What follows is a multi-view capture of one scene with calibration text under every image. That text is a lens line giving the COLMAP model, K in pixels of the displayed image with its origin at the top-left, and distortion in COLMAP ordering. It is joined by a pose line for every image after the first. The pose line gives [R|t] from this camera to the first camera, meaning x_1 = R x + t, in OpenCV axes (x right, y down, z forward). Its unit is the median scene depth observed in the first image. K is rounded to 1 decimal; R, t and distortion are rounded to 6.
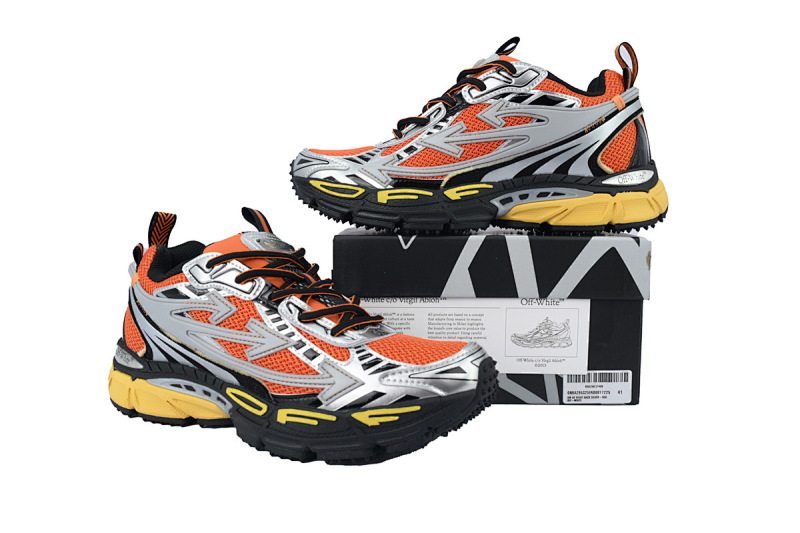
lens RADIAL K [[650.3, 0, 401.2], [0, 650.3, 267.4], [0, 0, 1]] dist [0.011853, 0.005905]
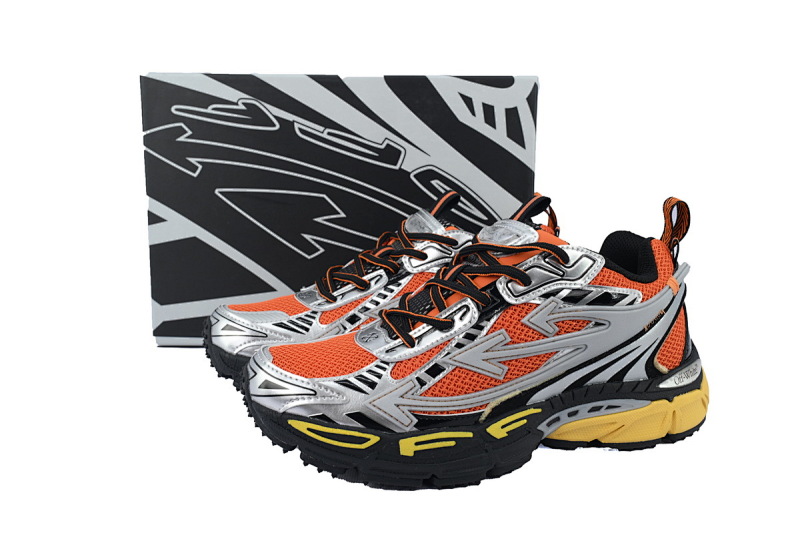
lens RADIAL K [[650.3, 0, 396.5], [0, 650.3, 270.5], [0, 0, 1]] dist [0.011853, 0.005905]
pose [[0.950371, -0.059639, 0.305350, -0.241351], [0.040077, 0.996746, 0.069943, -0.346266], [-0.308528, -0.054234, 0.949668, 0.342269]]
